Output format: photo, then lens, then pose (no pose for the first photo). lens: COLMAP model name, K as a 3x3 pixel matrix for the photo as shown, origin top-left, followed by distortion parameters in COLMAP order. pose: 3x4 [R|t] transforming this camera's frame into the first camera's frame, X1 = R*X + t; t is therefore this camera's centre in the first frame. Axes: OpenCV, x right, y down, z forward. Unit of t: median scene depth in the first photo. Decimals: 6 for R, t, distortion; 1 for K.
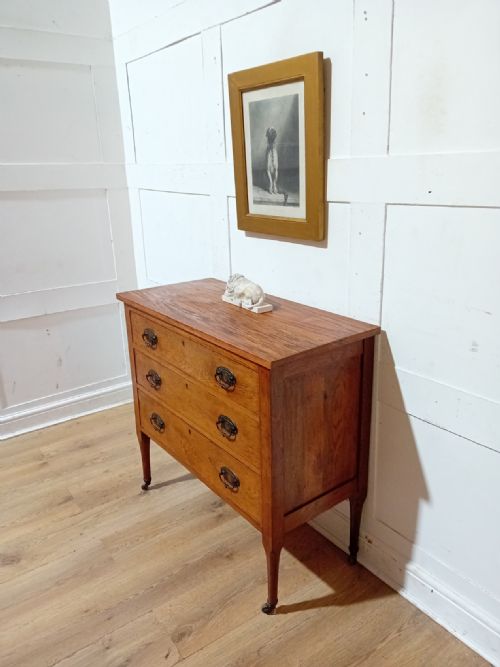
lens RADIAL K [[511.5, 0, 250.0], [0, 511.5, 334.9], [0, 0, 1]] dist [0.047145, -0.096692]
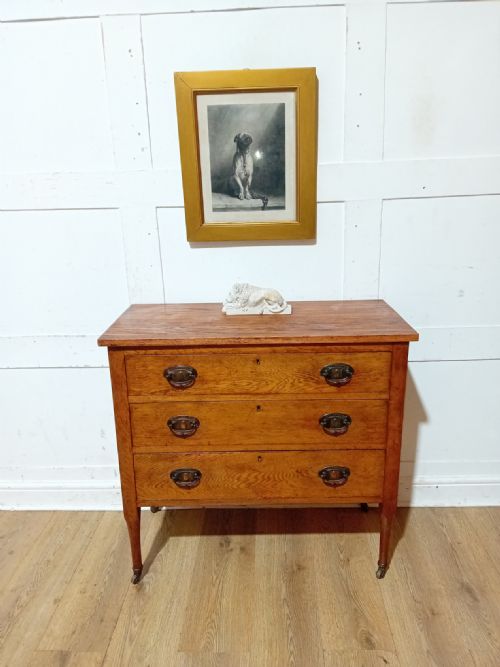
lens RADIAL K [[511.5, 0, 250.0], [0, 511.5, 334.9], [0, 0, 1]] dist [0.047145, -0.096692]
pose [[0.614768, -0.225966, 0.755645, -0.794958], [0.262700, 0.962039, 0.073962, -0.097182], [-0.743672, 0.153039, 0.650792, 0.400983]]
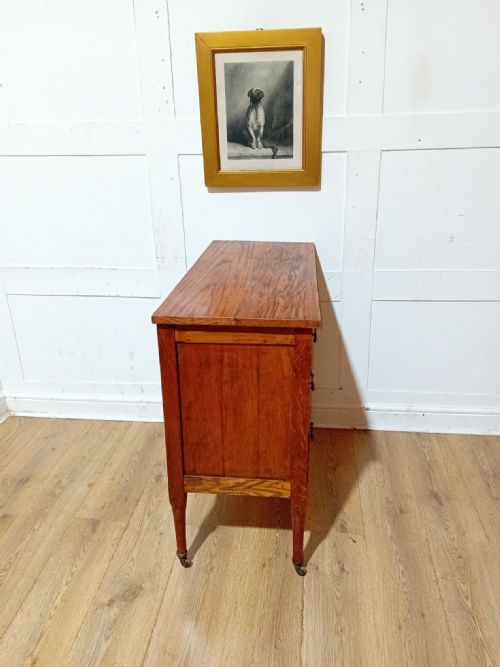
lens RADIAL K [[524.8, 0, 250.0], [0, 524.8, 333.5], [0, 0, 1]] dist [-0.003728, -0.005640]
pose [[0.674680, -0.266780, 0.688211, -0.893161], [0.236706, 0.961353, 0.140609, -0.055075], [-0.699126, 0.068037, 0.711754, 0.236536]]
